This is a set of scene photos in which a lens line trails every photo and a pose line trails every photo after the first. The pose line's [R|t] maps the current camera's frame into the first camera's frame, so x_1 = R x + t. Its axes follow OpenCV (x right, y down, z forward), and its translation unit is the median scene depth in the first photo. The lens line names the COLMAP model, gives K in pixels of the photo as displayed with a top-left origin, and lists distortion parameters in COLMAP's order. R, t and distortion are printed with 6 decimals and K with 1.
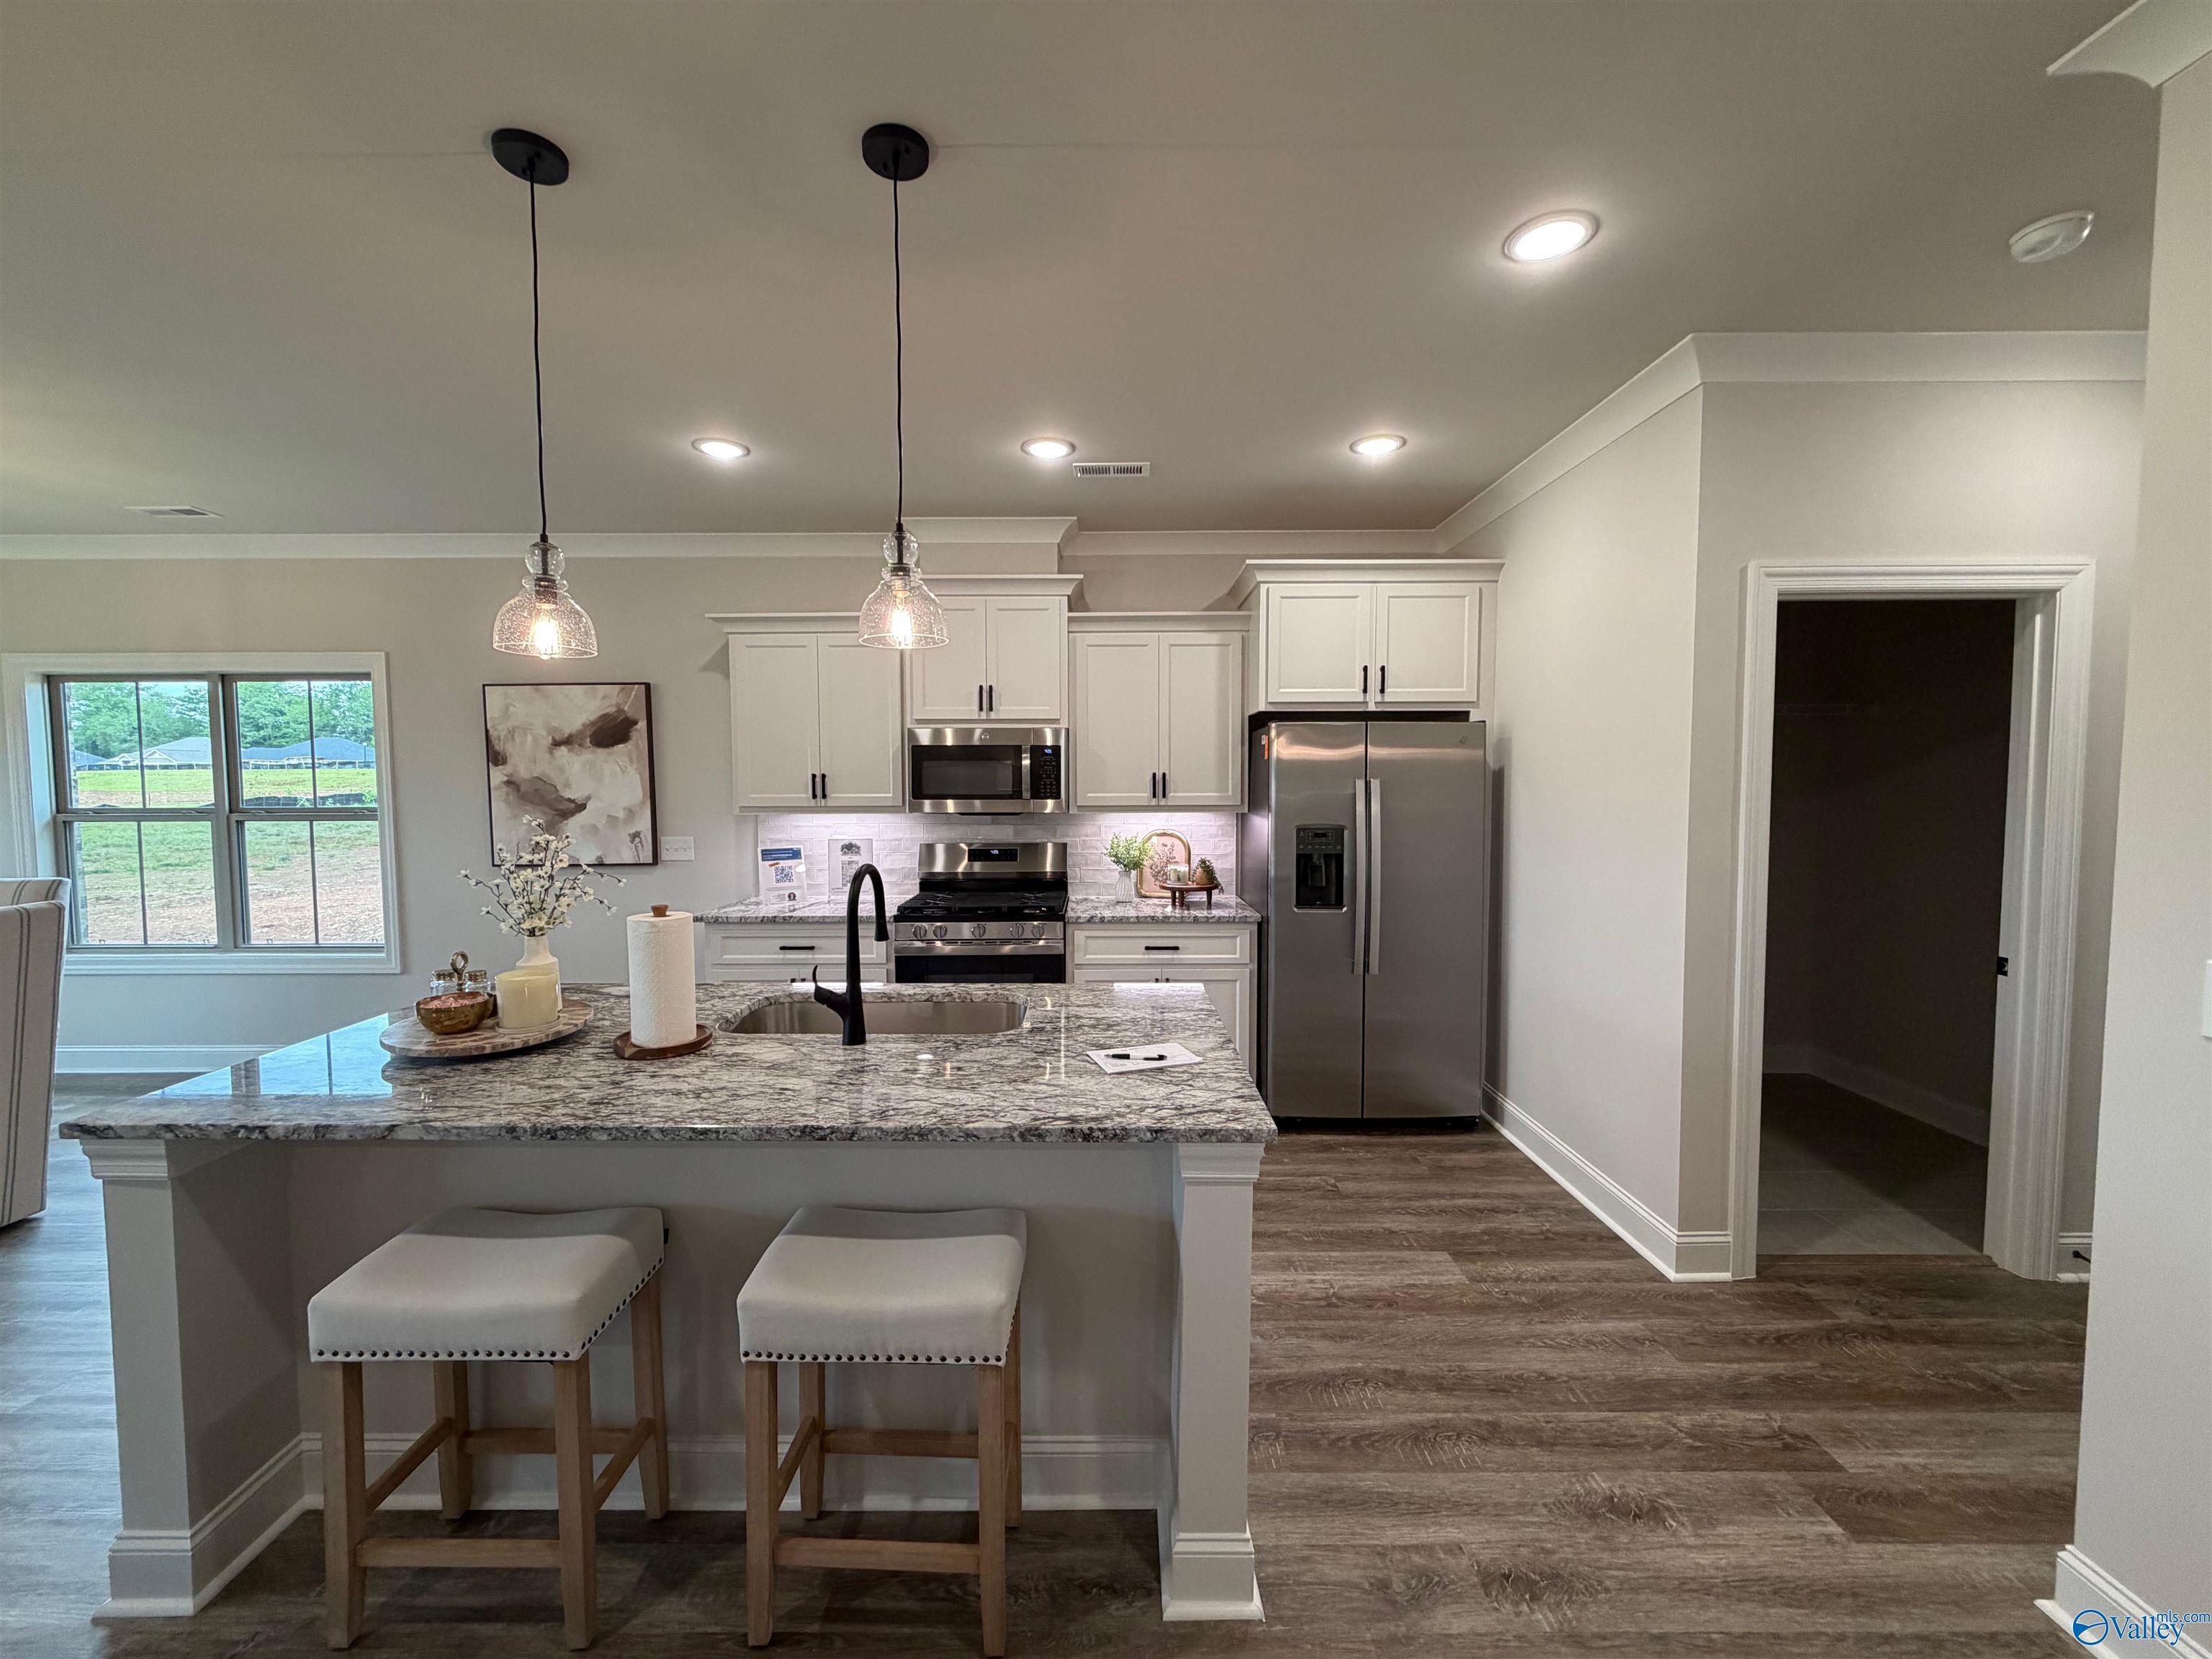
lens RADIAL K [[880.0, 0, 1095.7], [0, 880.0, 832.2], [0, 0, 1]] dist [-0.000140, 0.000283]
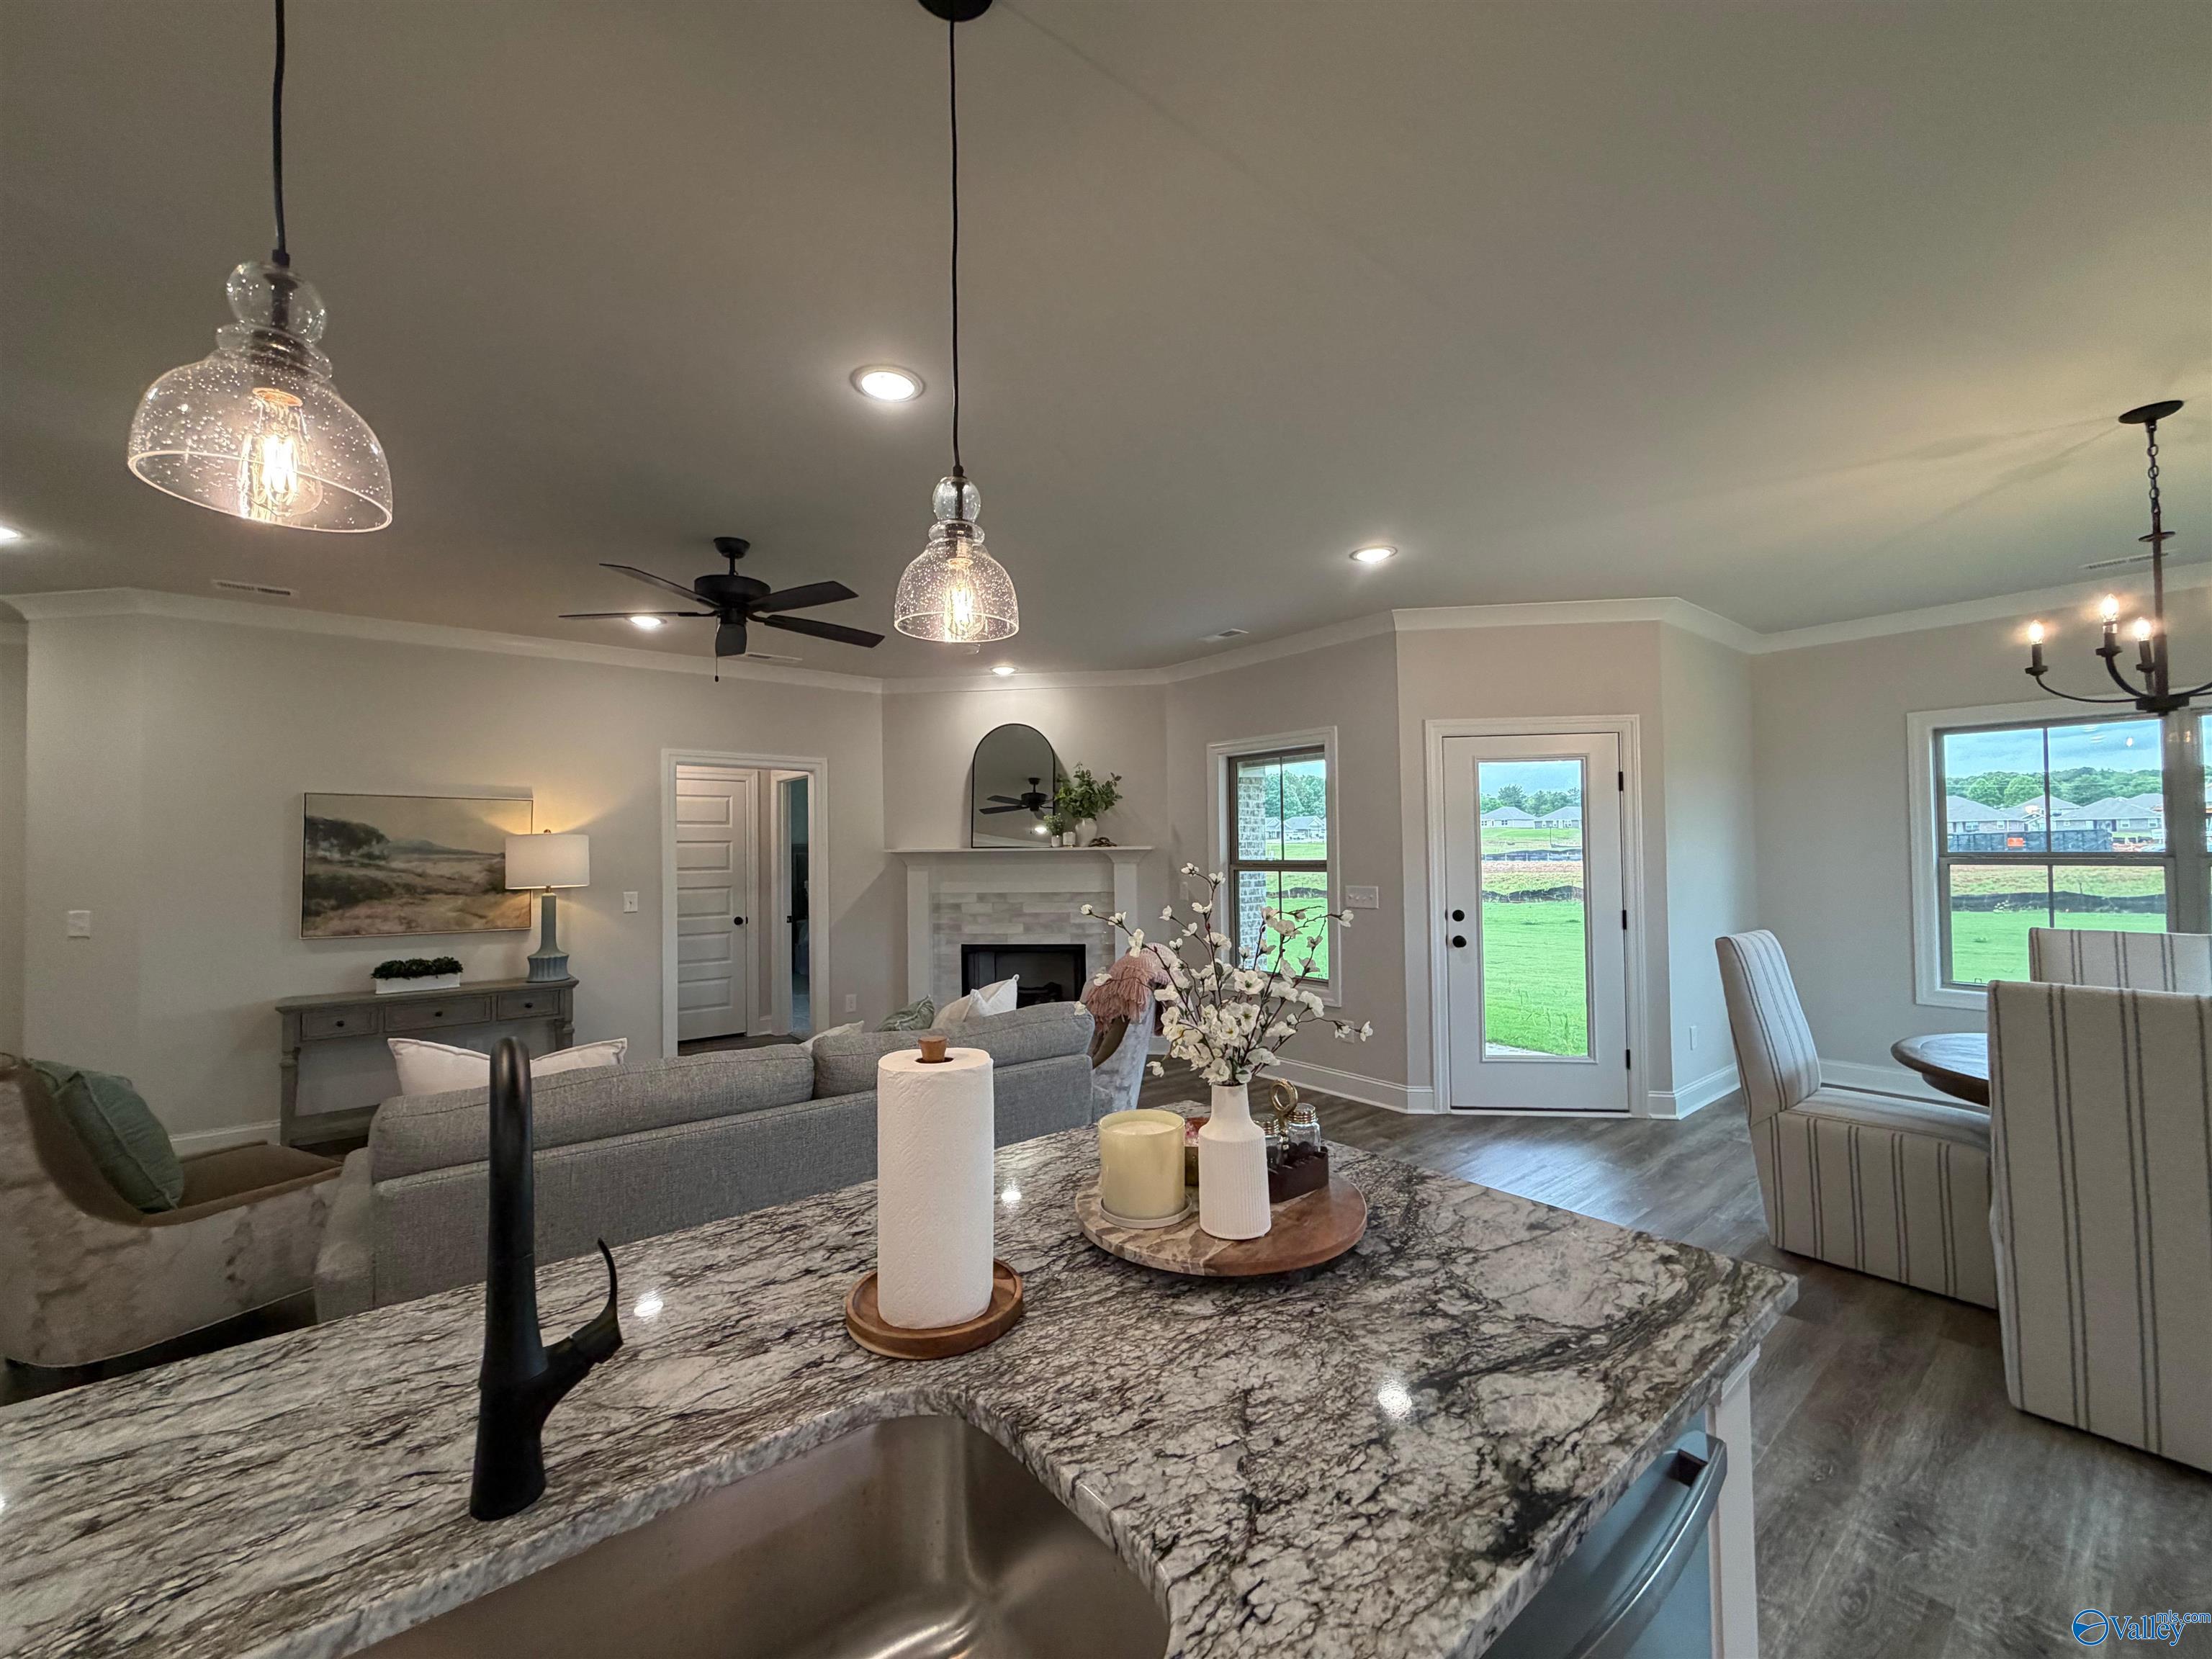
lens RADIAL K [[880.0, 0, 1096.2], [0, 880.0, 824.4], [0, 0, 1]] dist [-0.000140, 0.000283]
pose [[-0.781153, -0.006595, -0.624304, -0.105474], [-0.021181, 0.999649, 0.015943, -0.024443], [0.623980, 0.025677, -0.781018, 0.645443]]
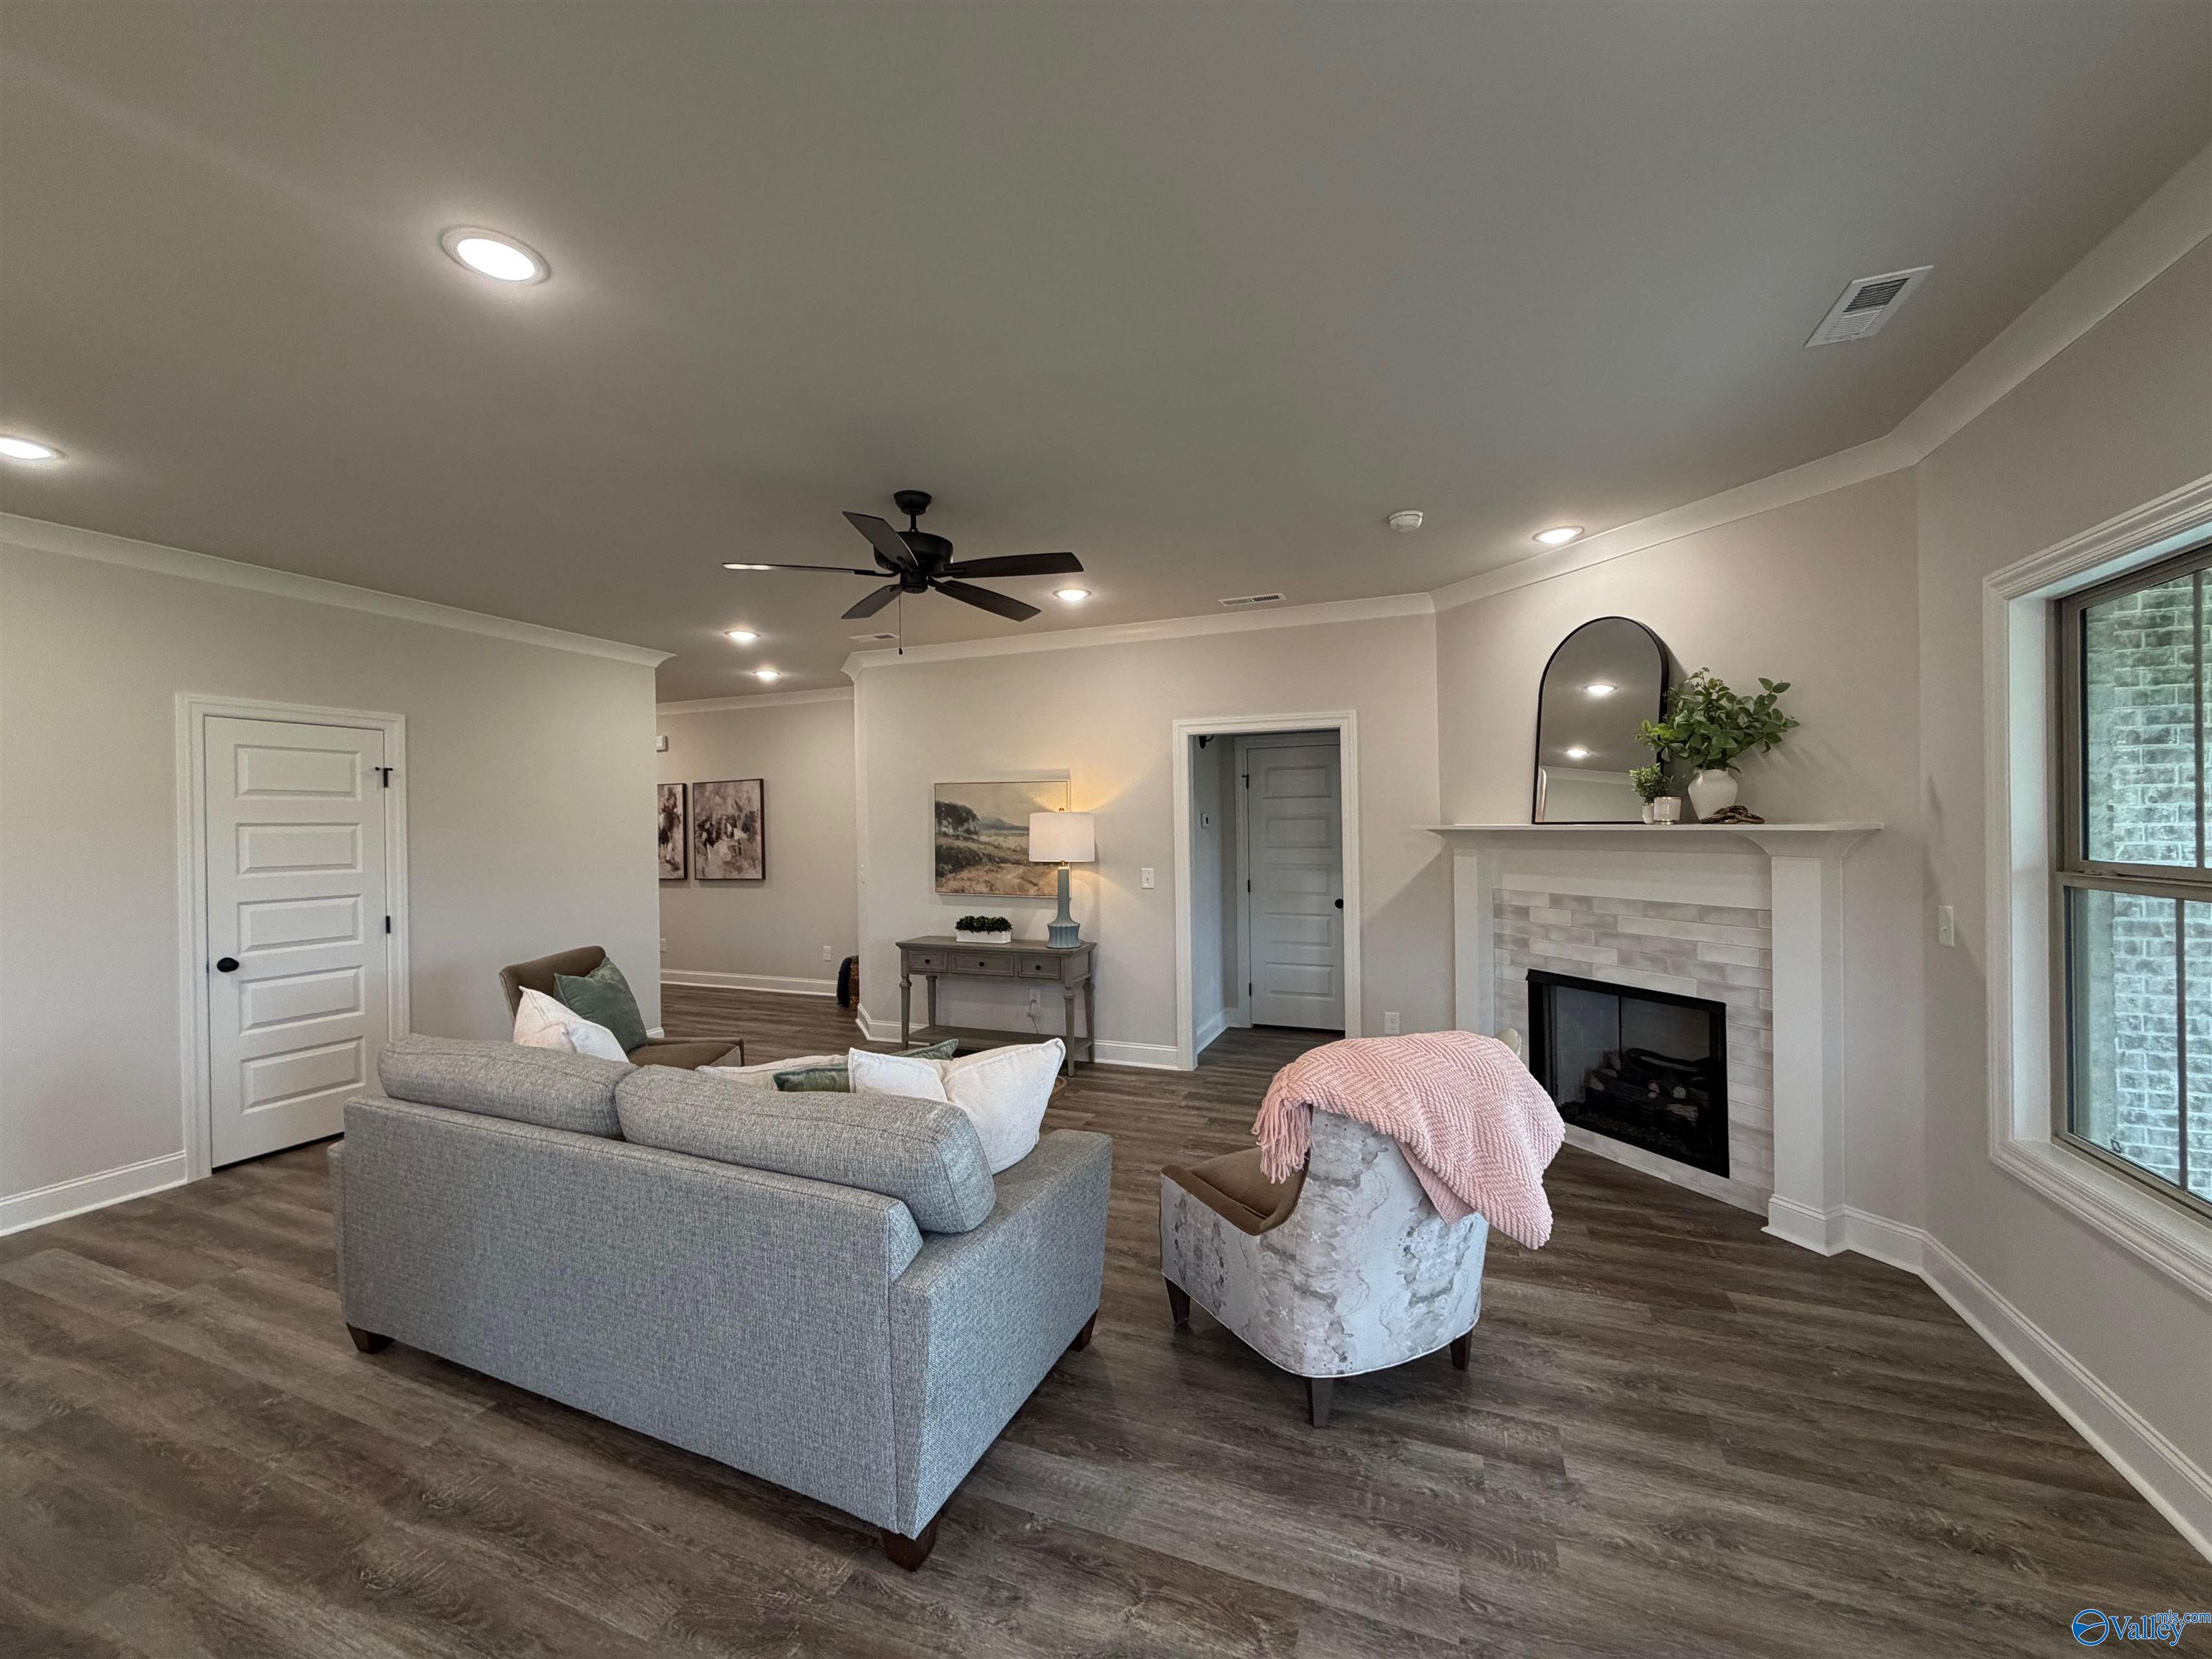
lens RADIAL K [[880.0, 0, 1098.7], [0, 880.0, 829.3], [0, 0, 1]] dist [-0.000140, 0.000283]
pose [[-0.926603, 0.012466, 0.375834, -0.762902], [0.036871, 0.997646, 0.057814, -0.024008], [-0.374229, 0.067428, -0.924882, 0.435546]]
